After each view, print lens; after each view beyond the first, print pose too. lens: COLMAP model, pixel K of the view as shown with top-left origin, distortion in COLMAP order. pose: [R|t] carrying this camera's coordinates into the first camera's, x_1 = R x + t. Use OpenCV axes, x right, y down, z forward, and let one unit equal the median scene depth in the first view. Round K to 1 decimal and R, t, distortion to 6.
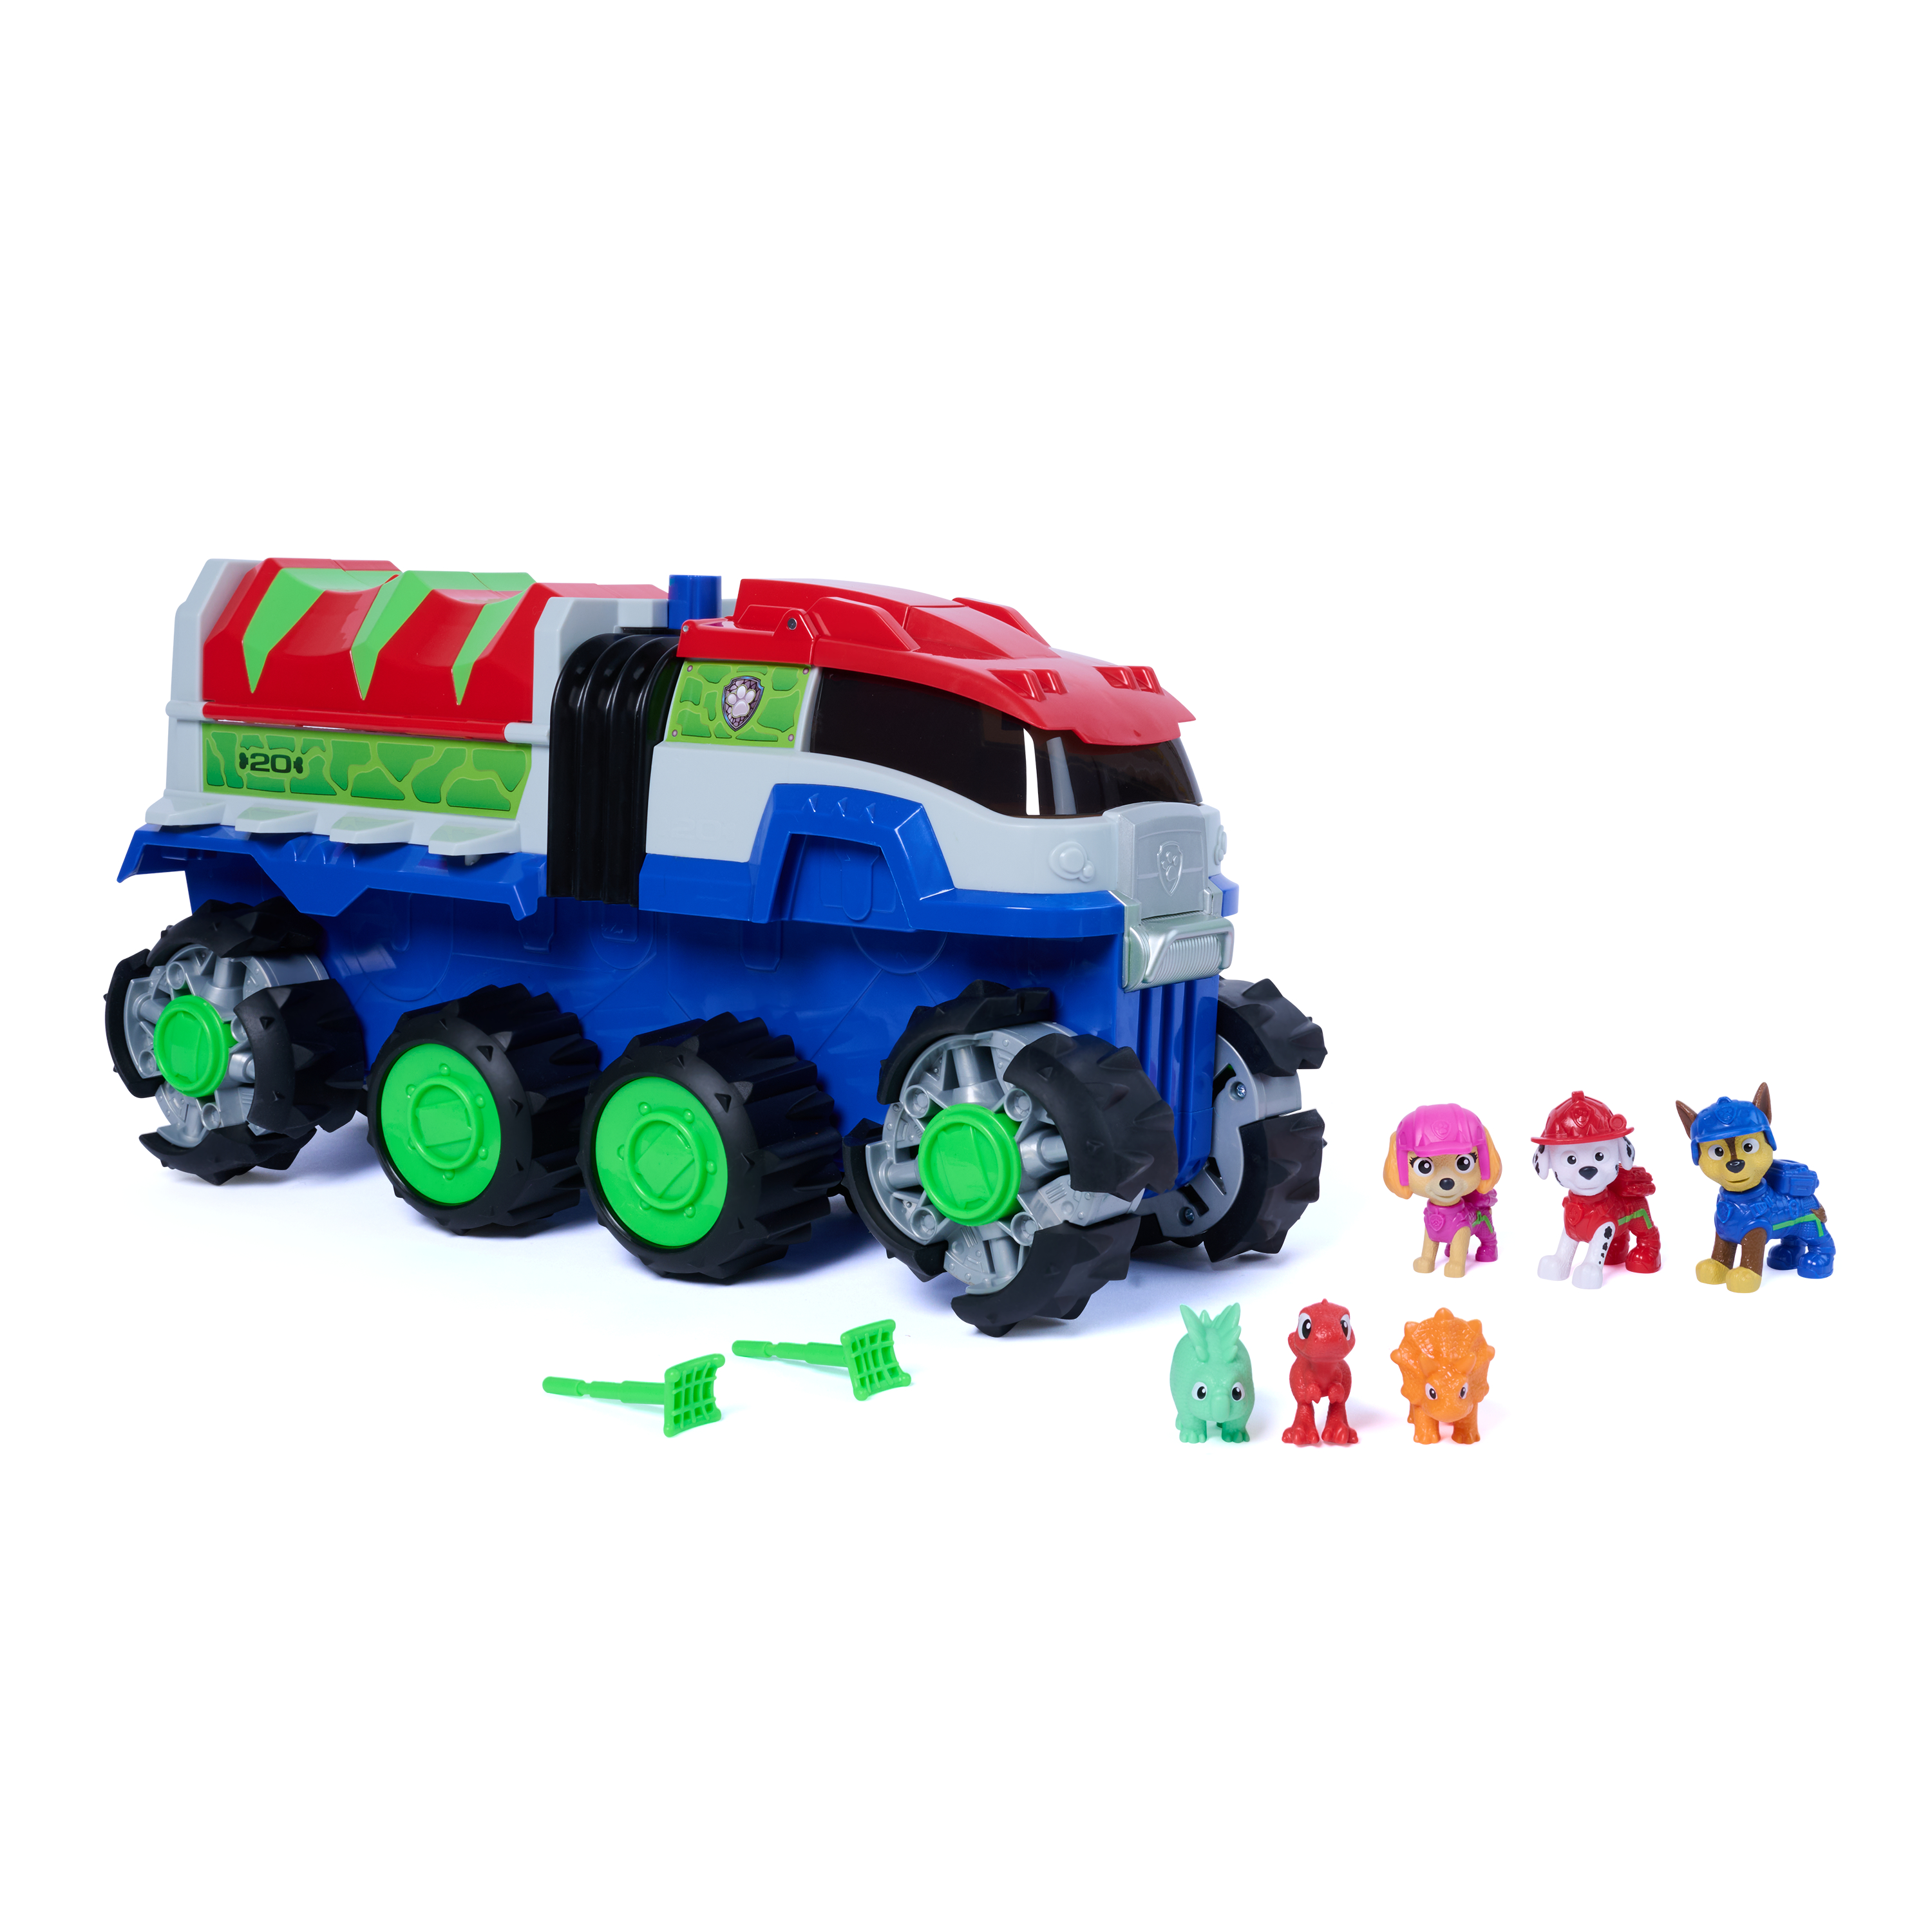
lens RADIAL K [[3434.9, 0, 964.2], [0, 3434.9, 970.4], [0, 0, 1]] dist [-0.180253, 0.000000]
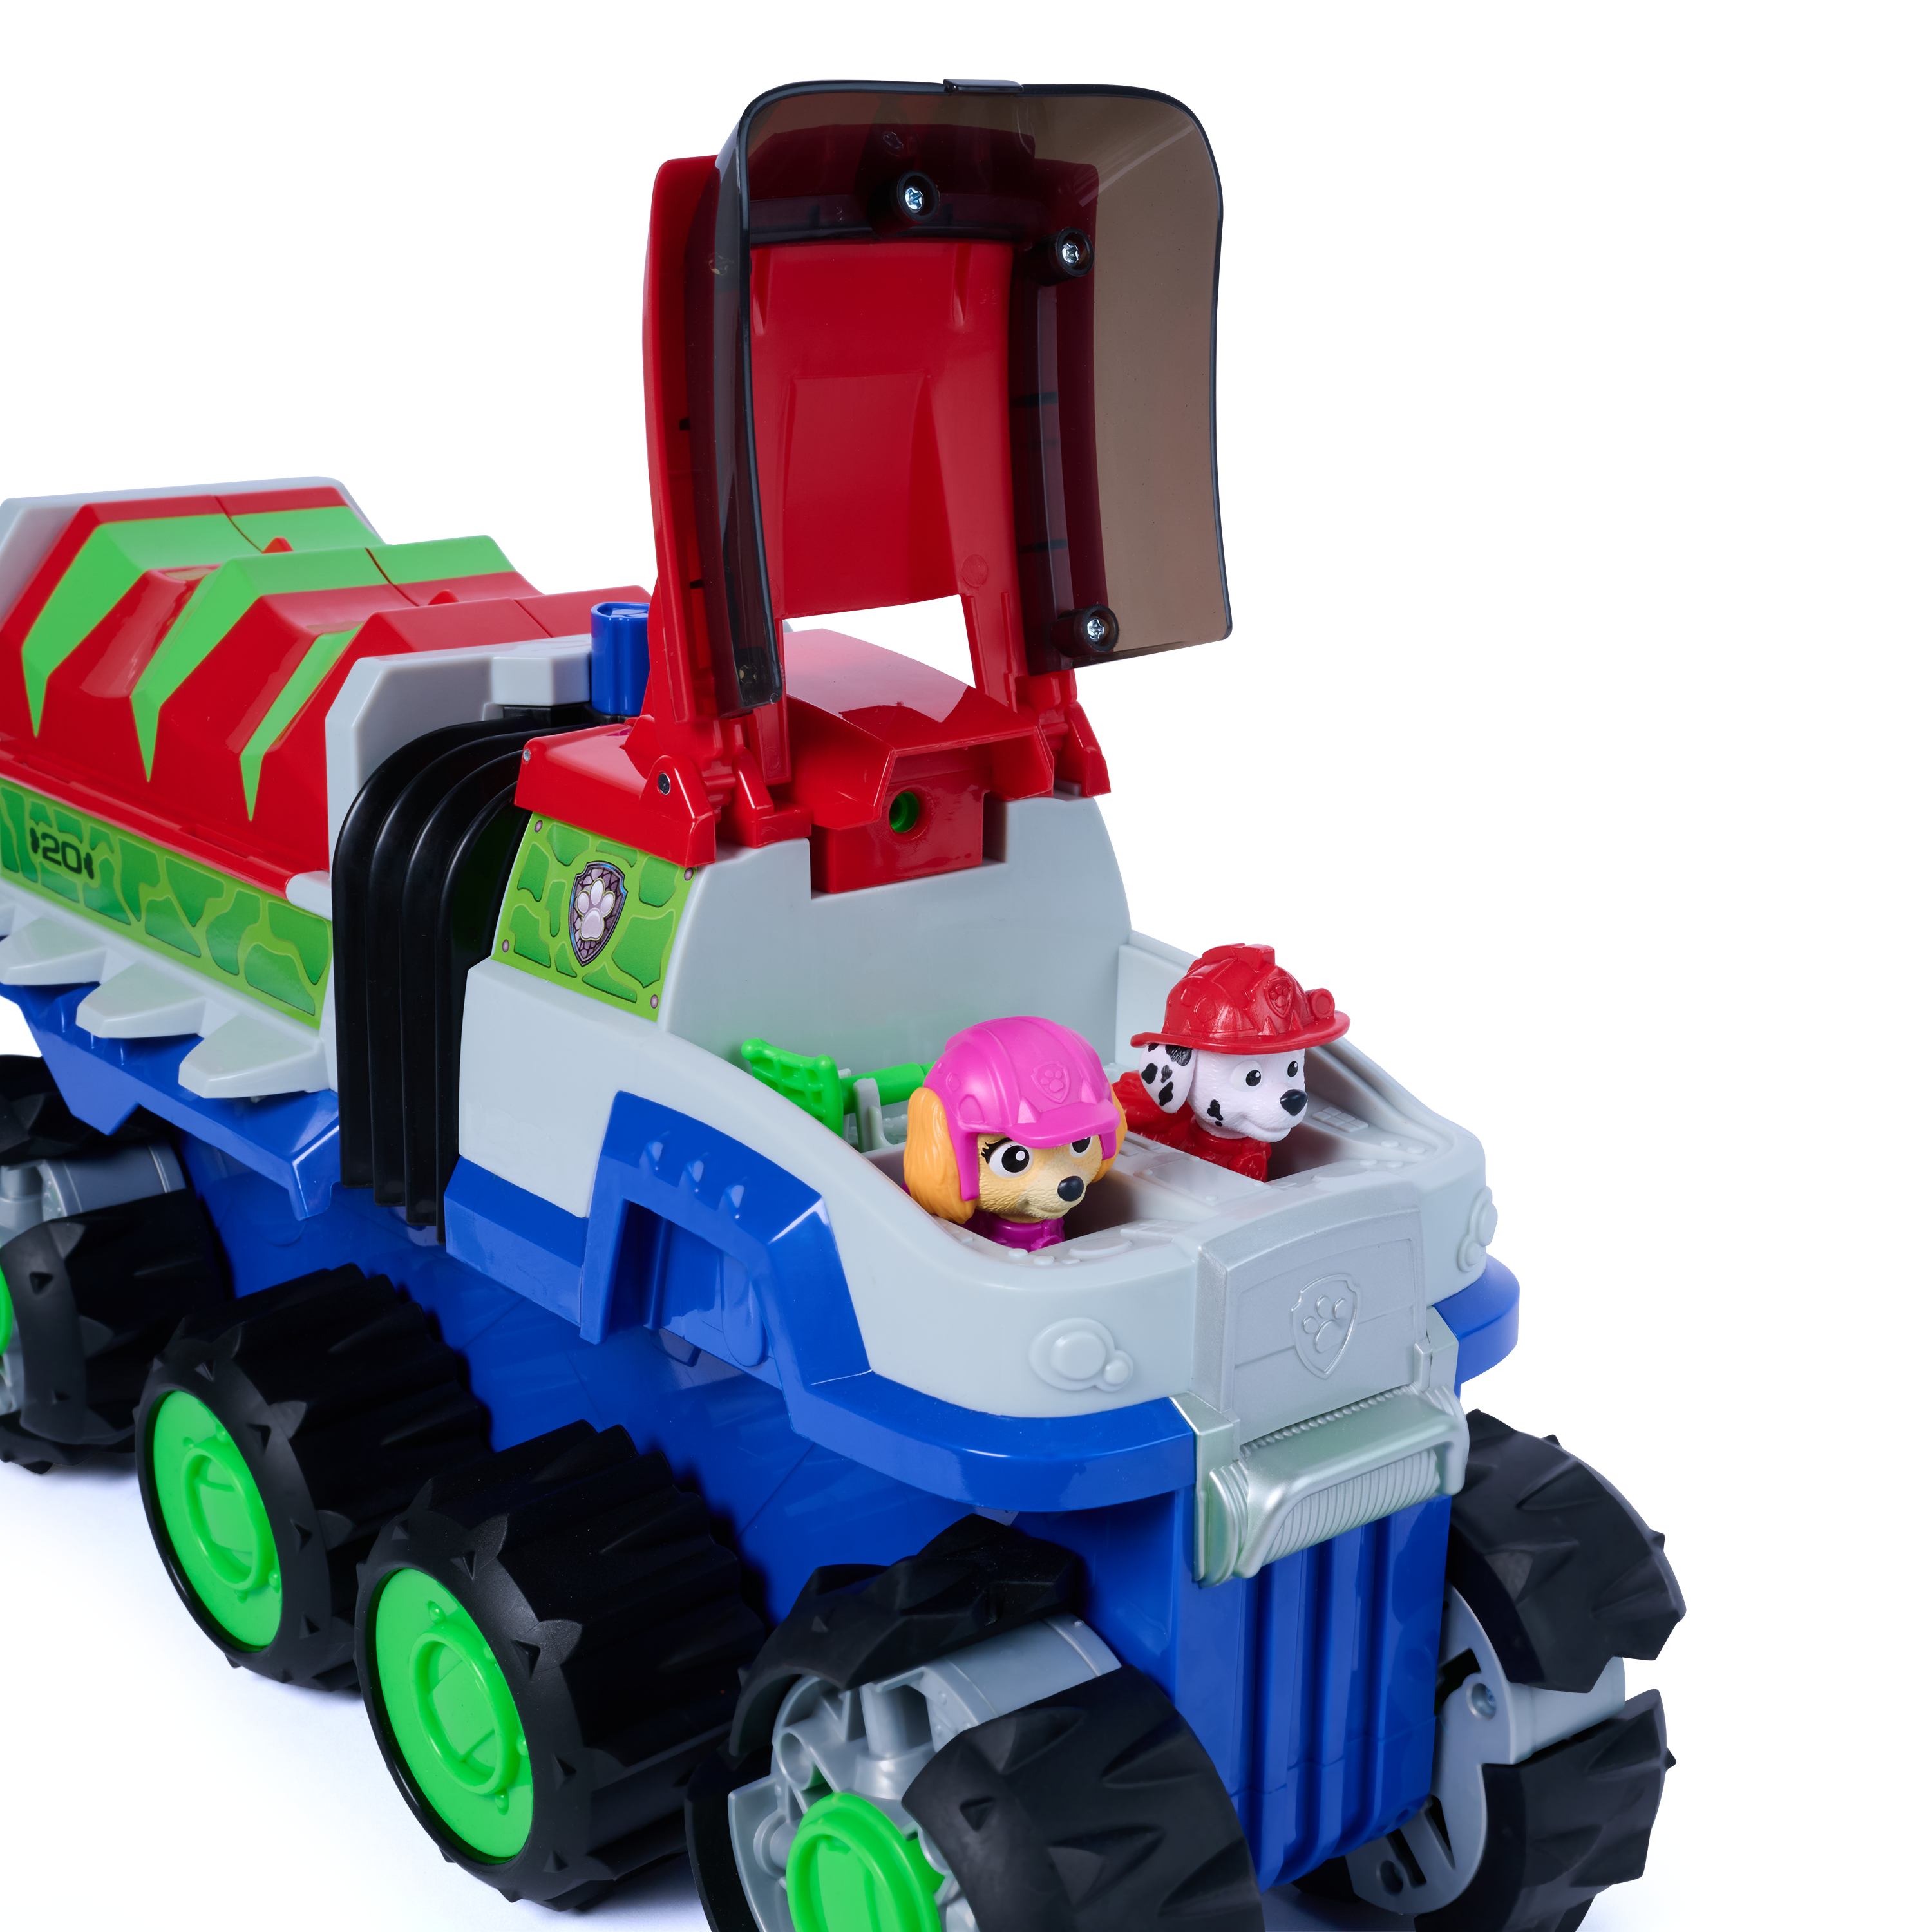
lens RADIAL K [[3434.9, 0, 970.7], [0, 3434.9, 961.3], [0, 0, 1]] dist [-0.180253, 0.000000]
pose [[0.956319, 0.062034, -0.285668, 0.144526], [-0.013766, 0.985697, 0.167966, -0.160204], [0.292001, -0.156697, 0.943494, 0.500917]]
